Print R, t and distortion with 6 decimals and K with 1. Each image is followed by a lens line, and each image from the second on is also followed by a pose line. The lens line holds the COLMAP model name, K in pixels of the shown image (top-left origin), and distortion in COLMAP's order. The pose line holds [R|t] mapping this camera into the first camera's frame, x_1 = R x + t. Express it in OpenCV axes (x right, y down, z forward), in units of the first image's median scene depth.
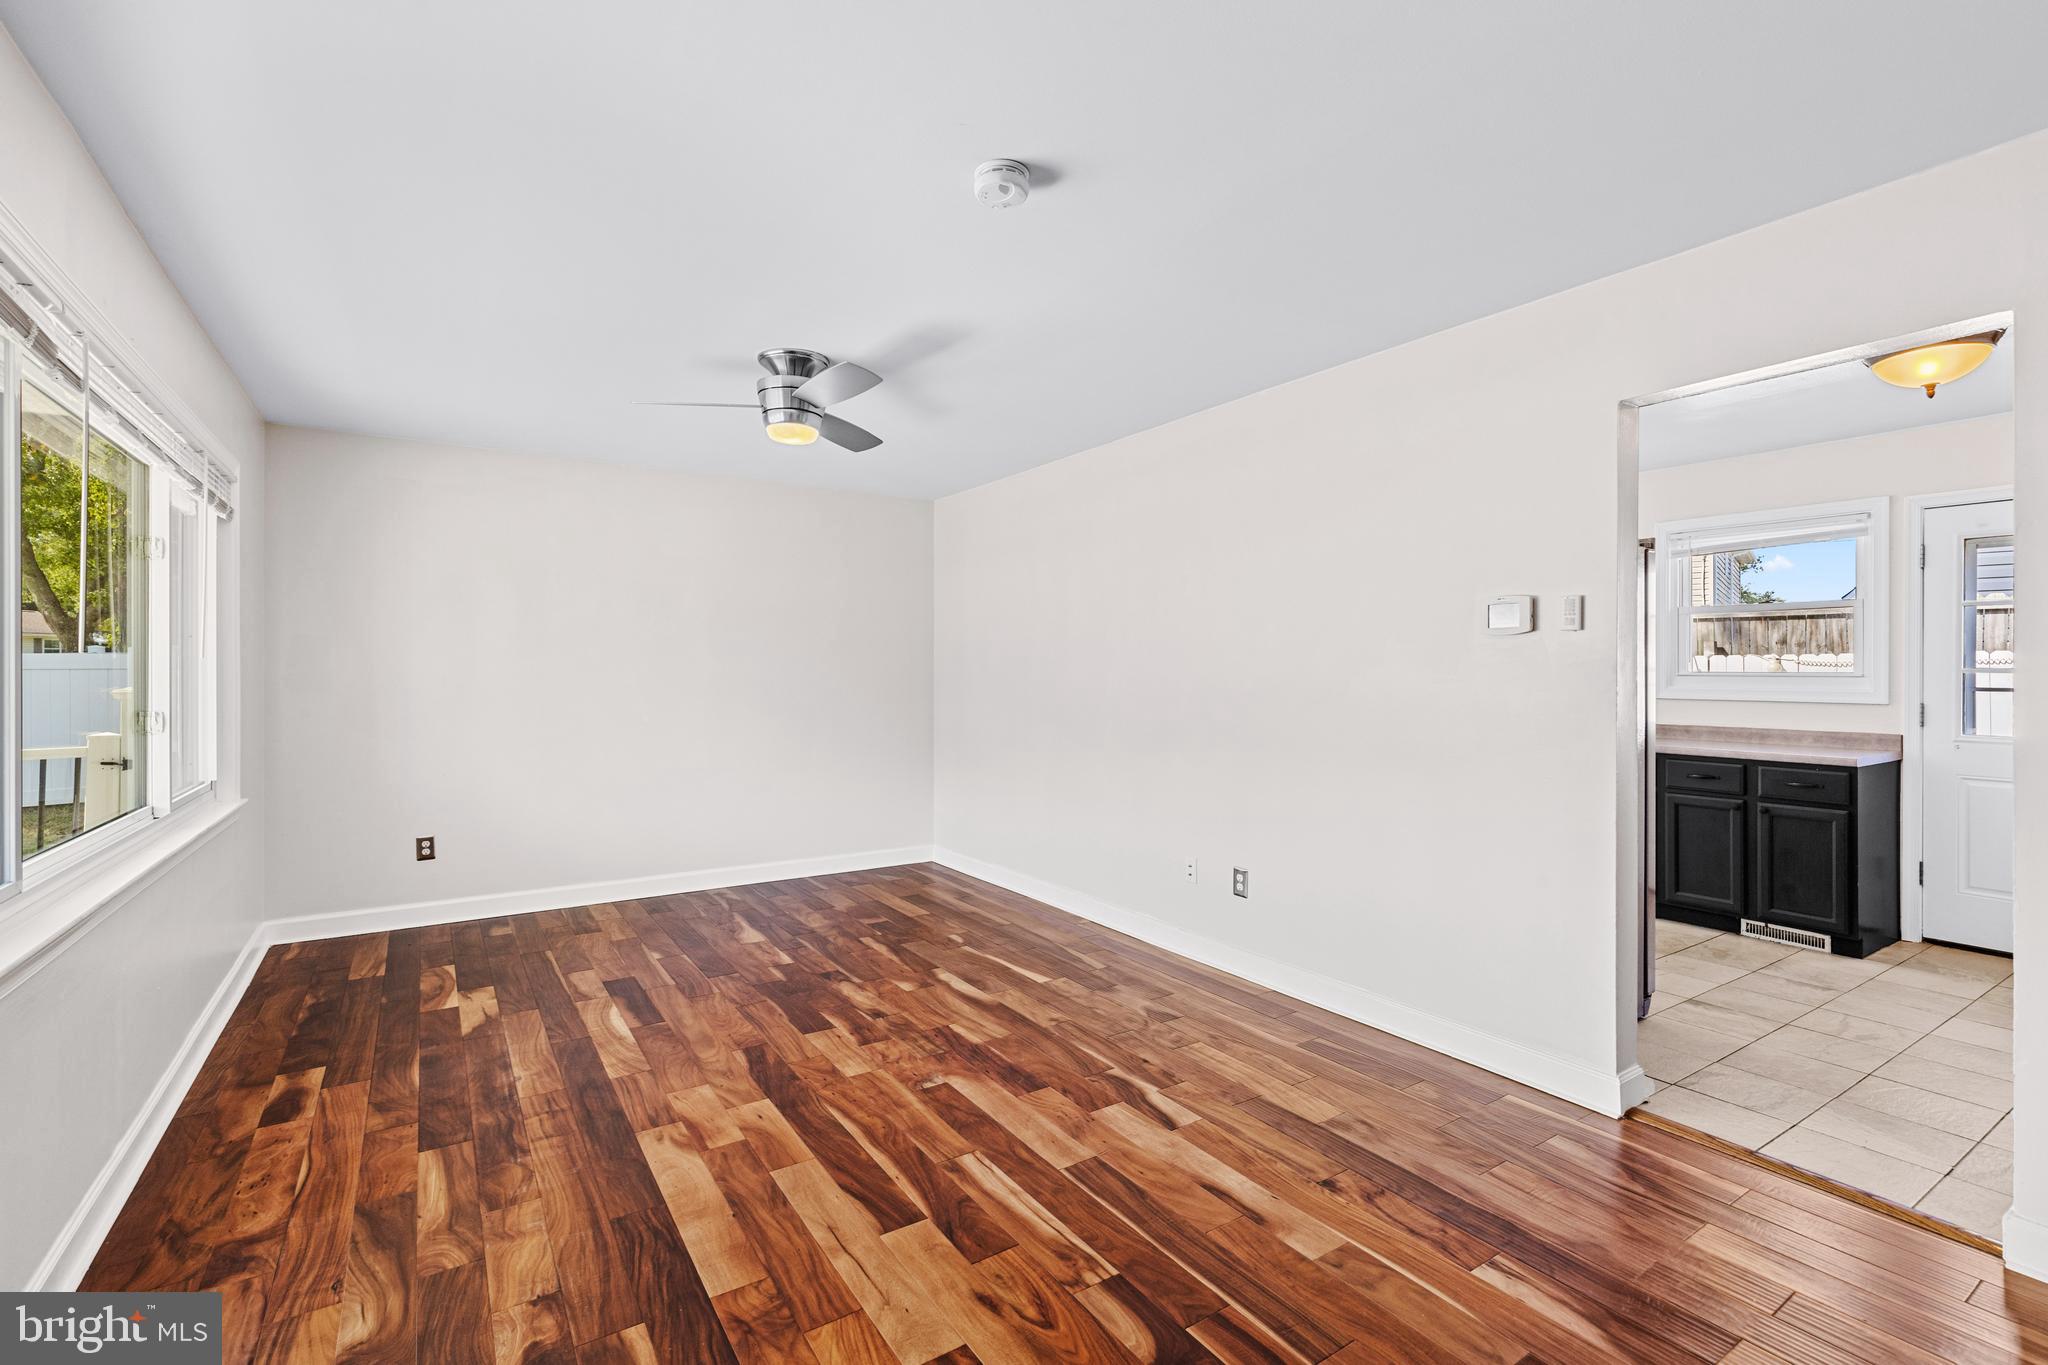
lens RADIAL K [[920.1, 0, 1030.8], [0, 920.1, 666.7], [0, 0, 1]] dist [0.005141, -0.001775]
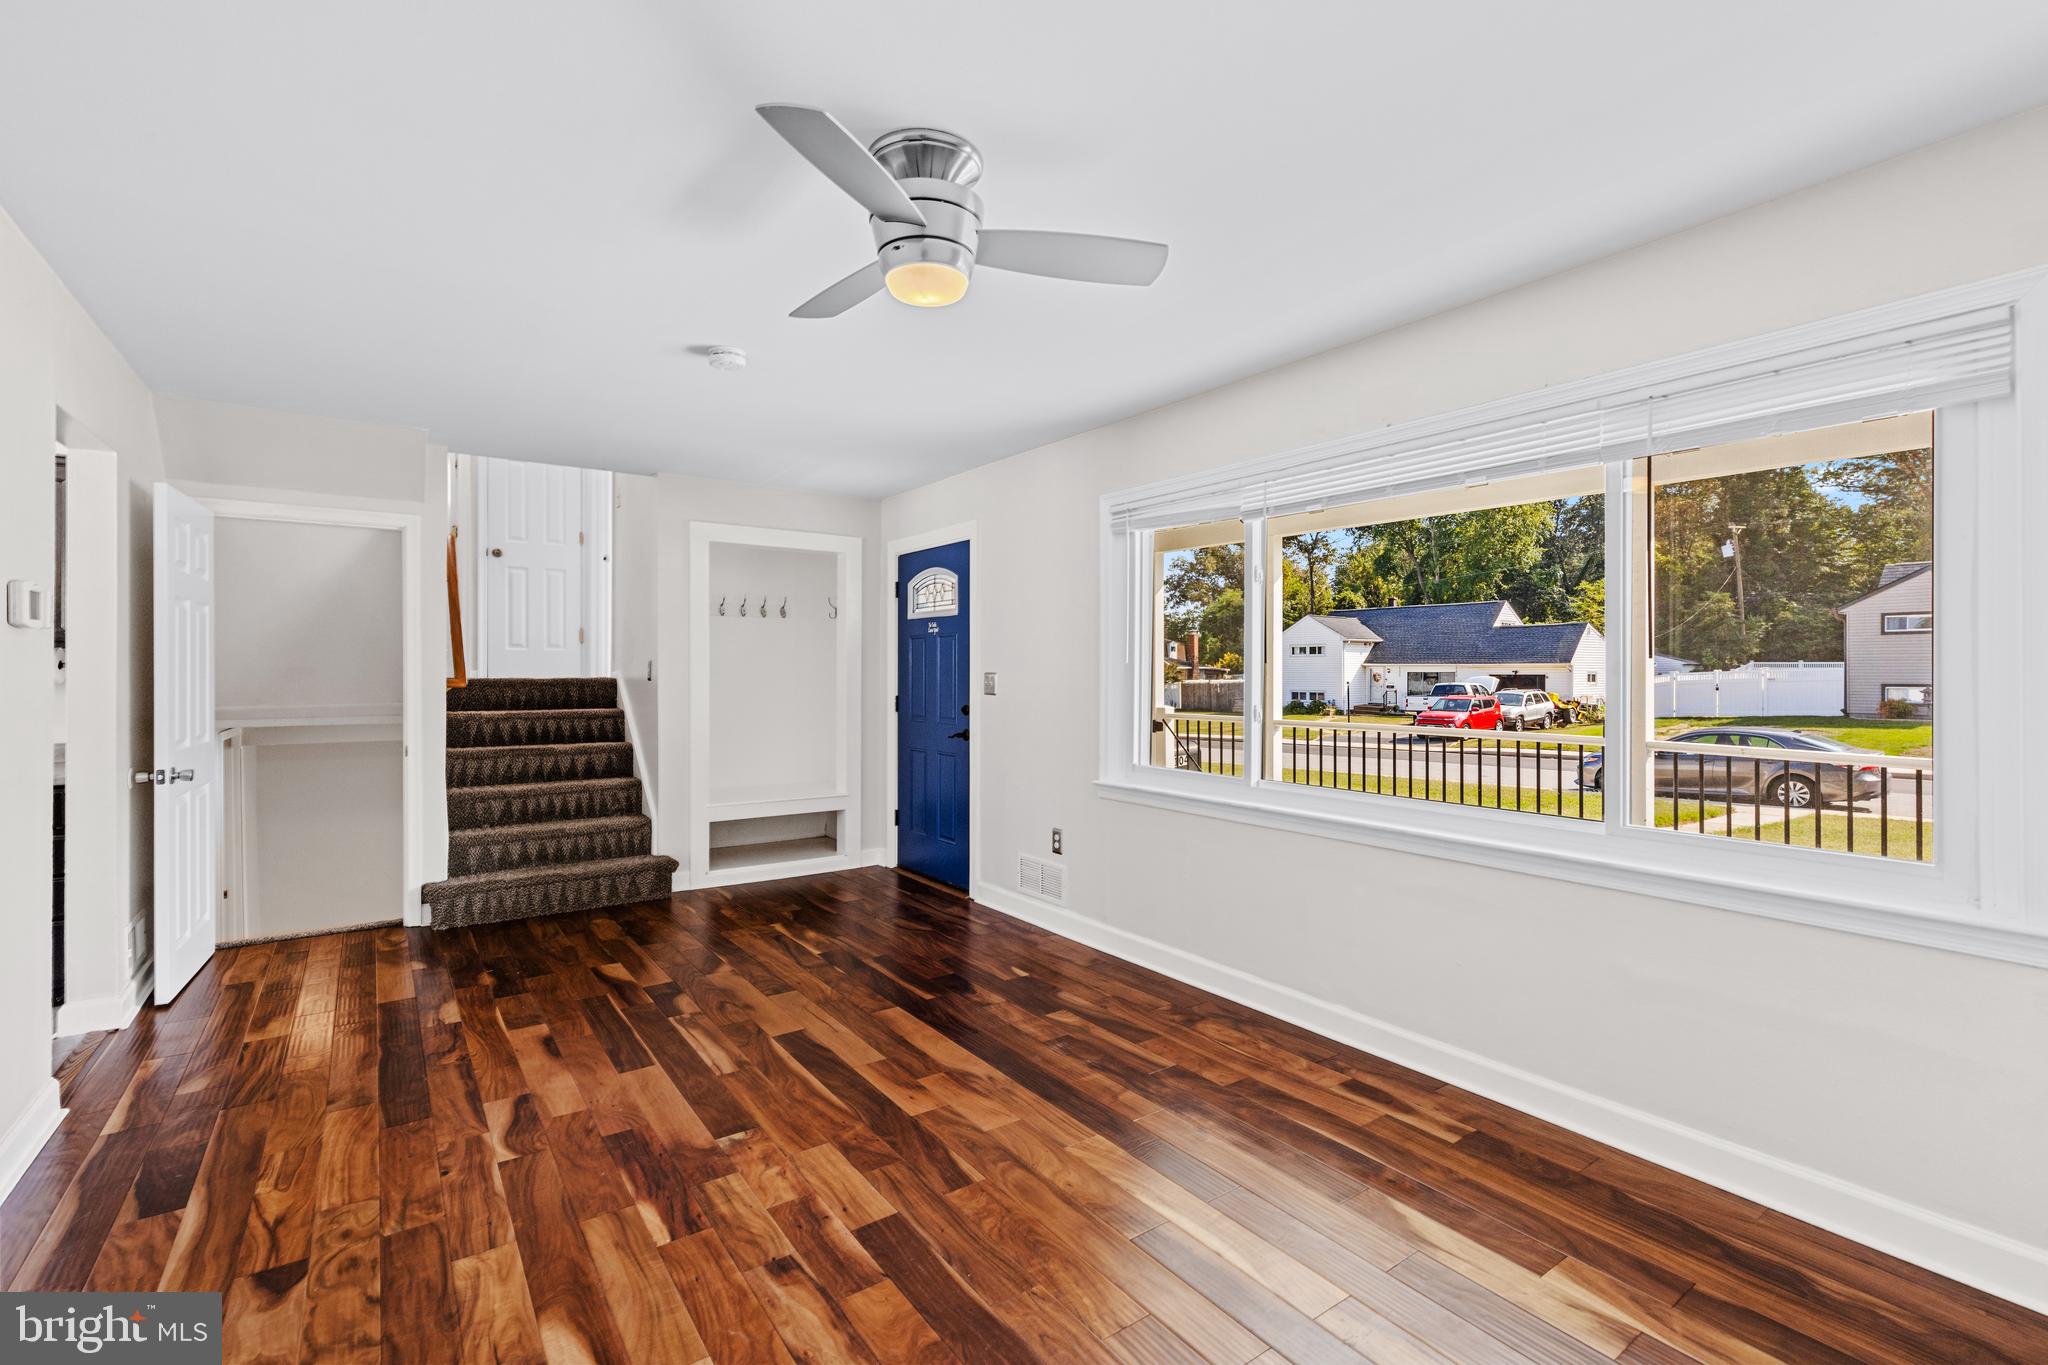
lens RADIAL K [[920.1, 0, 1028.9], [0, 920.1, 671.6], [0, 0, 1]] dist [0.005141, -0.001775]
pose [[-0.999393, -0.000045, -0.034835, -0.385667], [0.000173, 0.999980, -0.006257, 0.009822], [0.034834, -0.006259, -0.999374, 2.029008]]
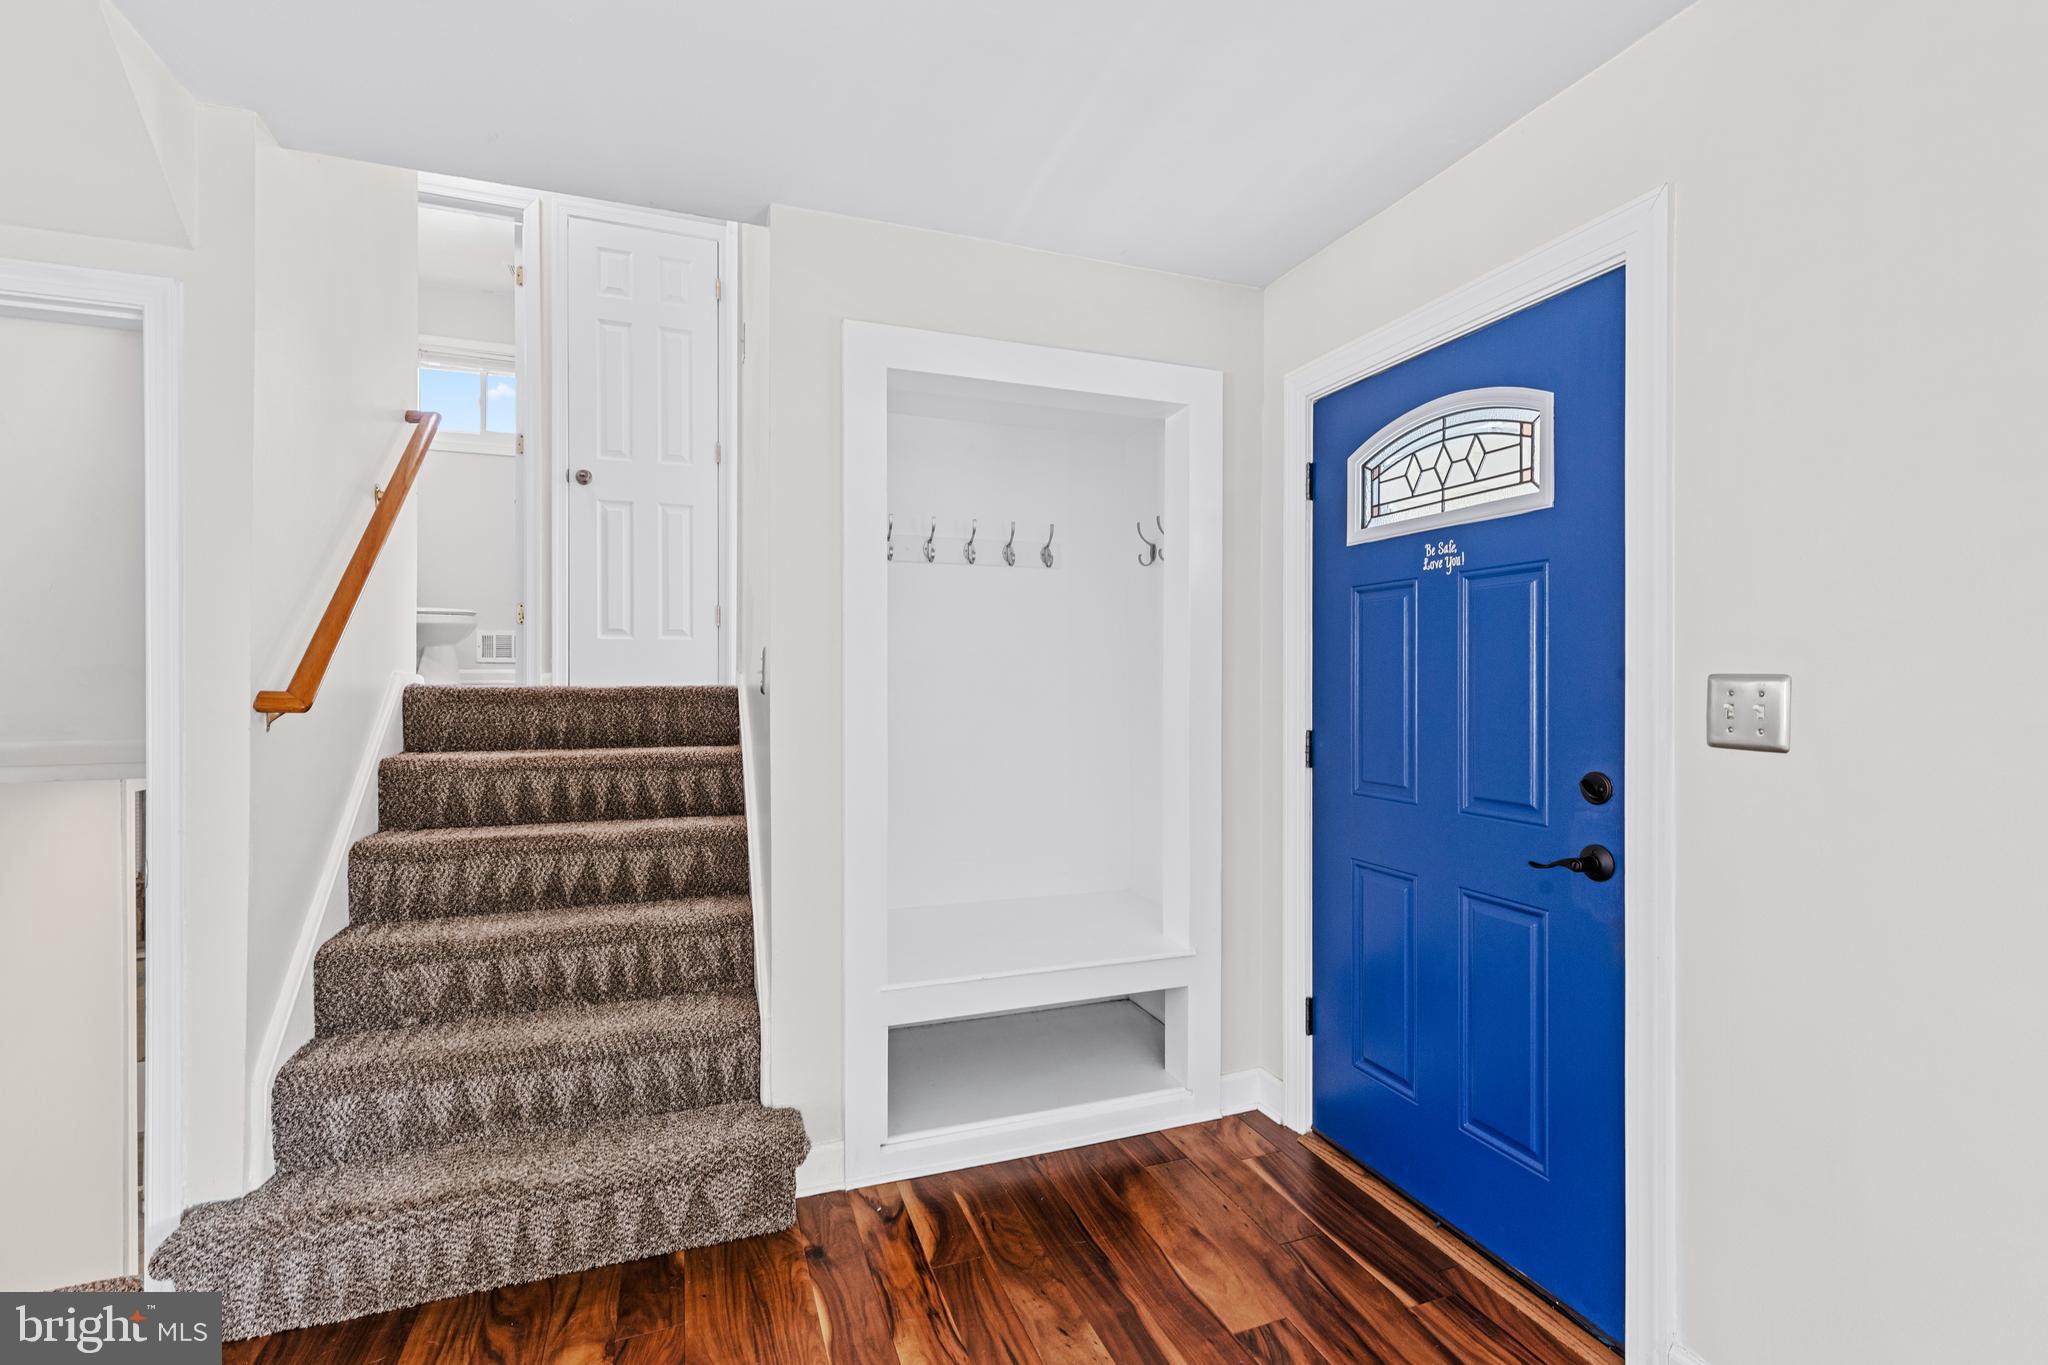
lens RADIAL K [[920.1, 0, 1023.8], [0, 920.1, 681.7], [0, 0, 1]] dist [0.005141, -0.001775]
pose [[-0.973195, -0.000375, 0.229982, -0.140418], [-0.000589, 0.999999, -0.000860, 0.005811], [-0.229981, -0.000973, -0.973195, 1.046734]]
